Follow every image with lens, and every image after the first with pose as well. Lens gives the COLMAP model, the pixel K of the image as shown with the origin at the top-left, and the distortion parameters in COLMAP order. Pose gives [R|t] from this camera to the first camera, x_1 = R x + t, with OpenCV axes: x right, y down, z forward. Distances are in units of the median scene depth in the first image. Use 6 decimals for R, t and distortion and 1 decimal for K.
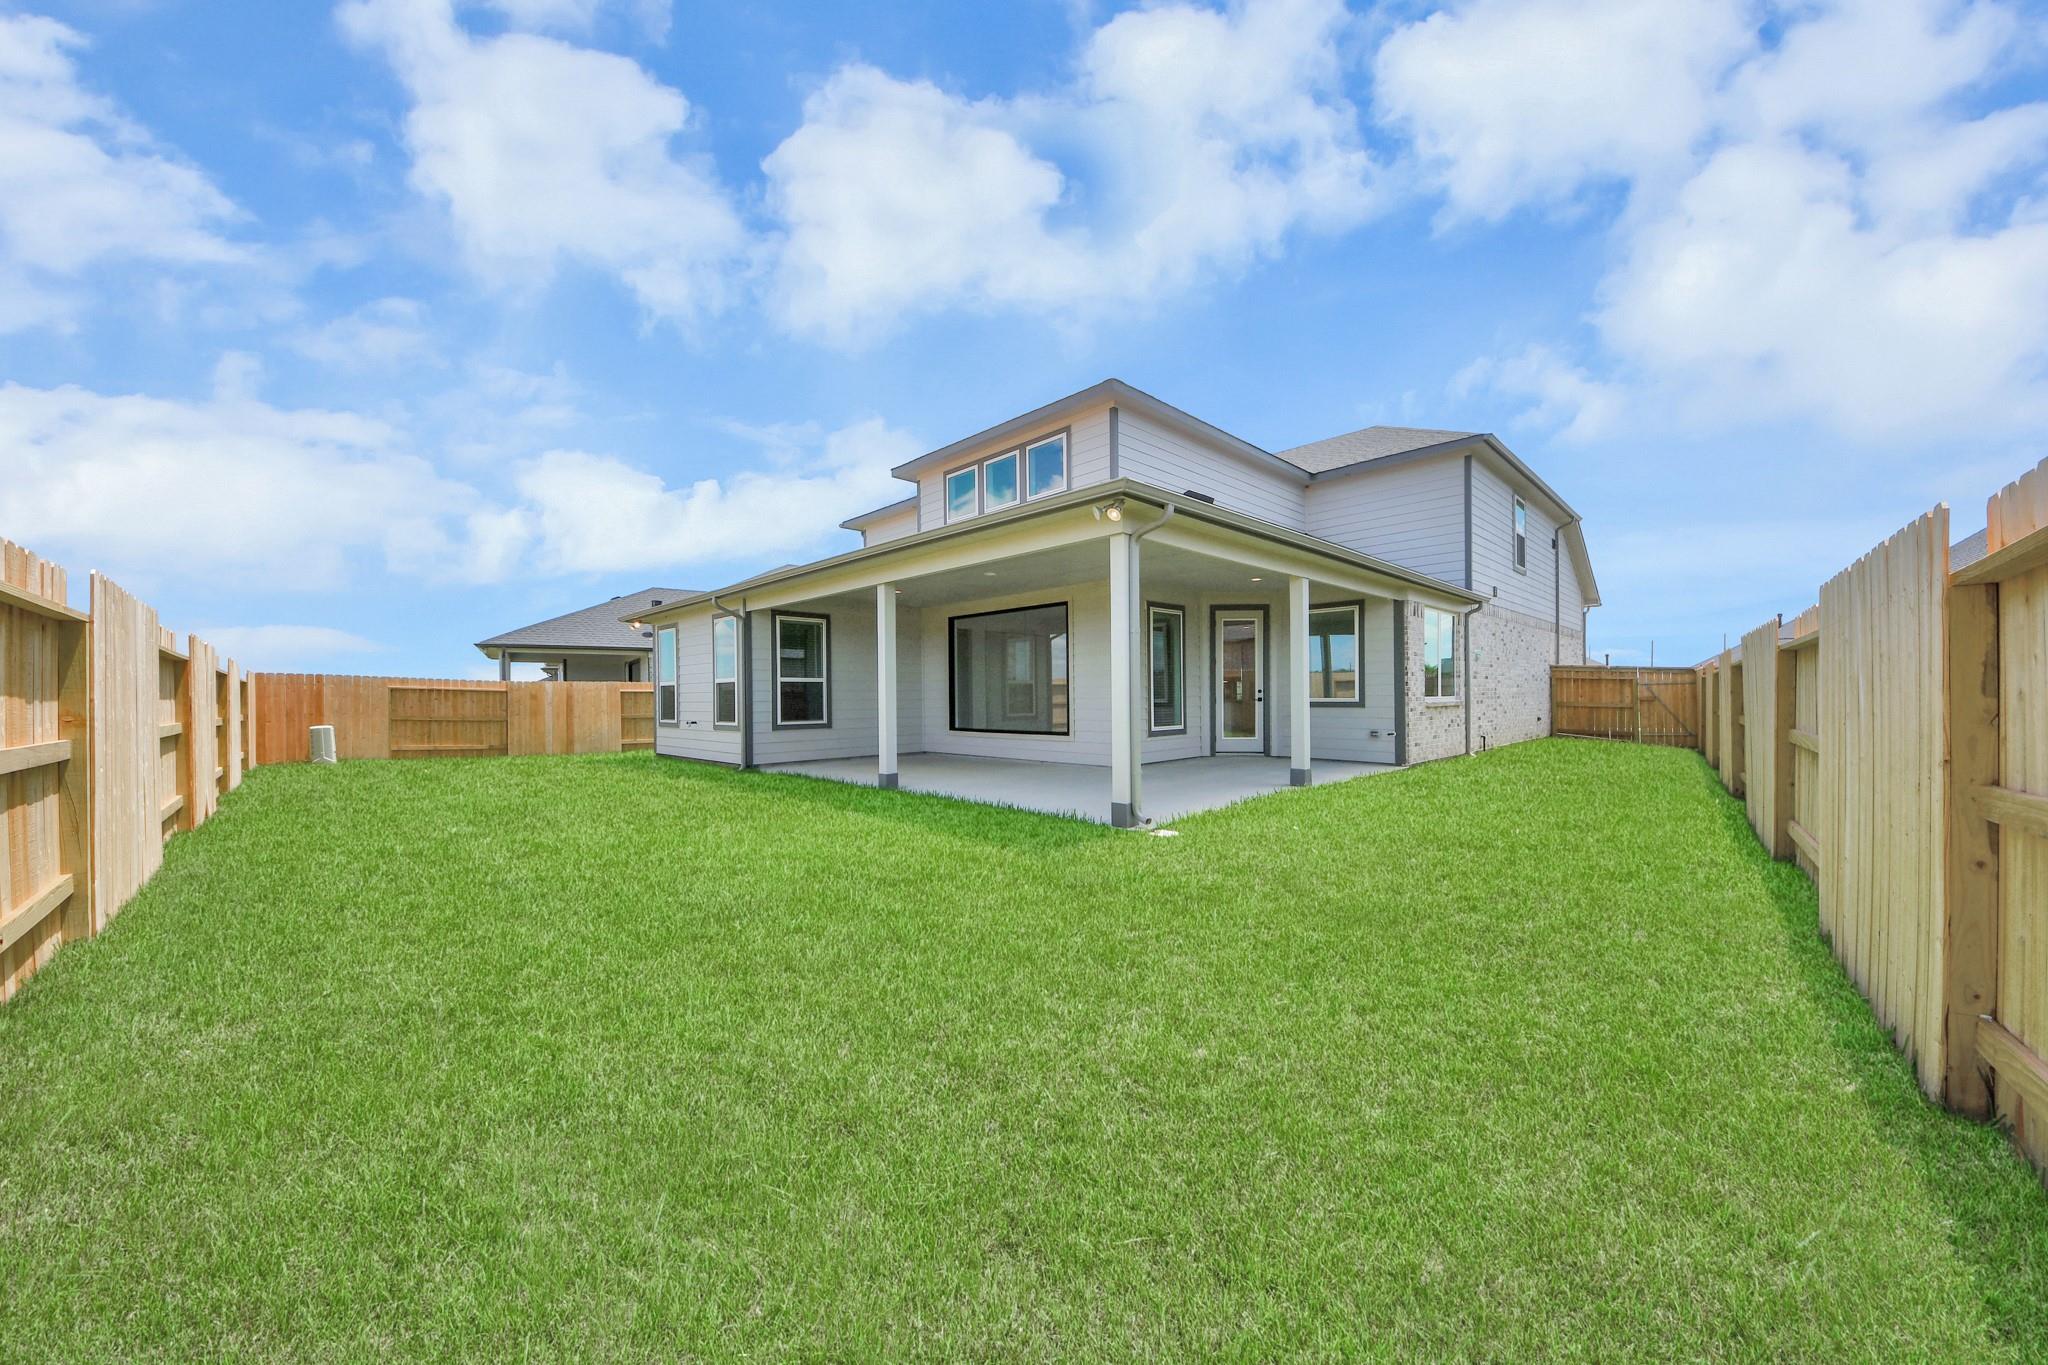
lens RADIAL K [[731.7, 0, 1023.5], [0, 731.7, 695.2], [0, 0, 1]] dist [0.035313, -0.022436]
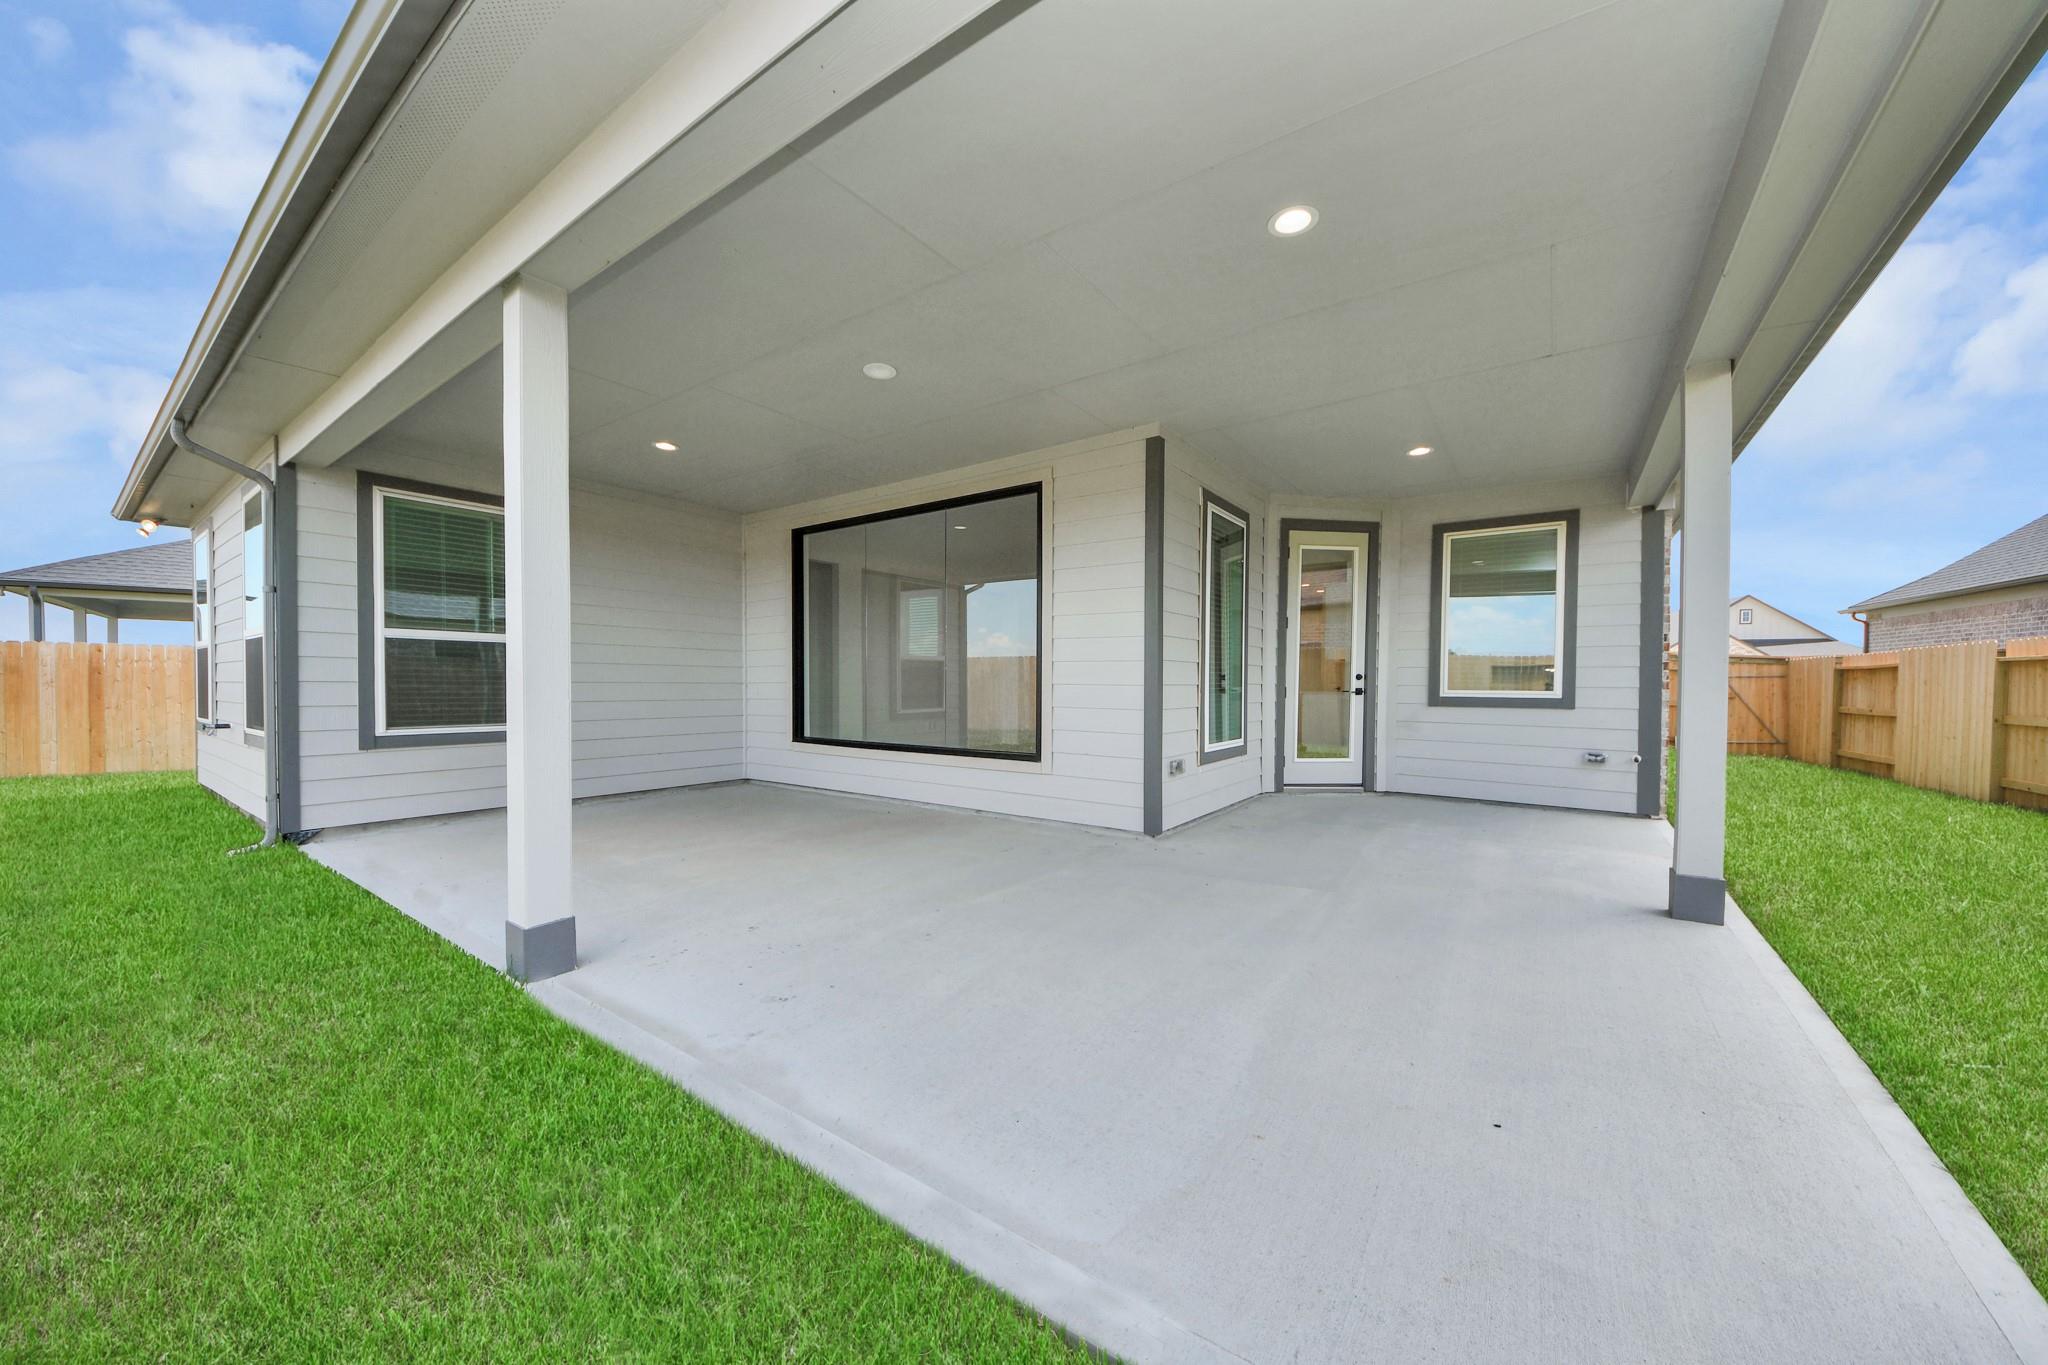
lens RADIAL K [[731.7, 0, 1023.5], [0, 731.7, 695.2], [0, 0, 1]] dist [0.035313, -0.022436]
pose [[0.985560, 0.011787, 0.168918, -0.027922], [-0.014537, 0.999781, 0.015053, 0.003733], [-0.168703, -0.017291, 0.985515, 0.484646]]
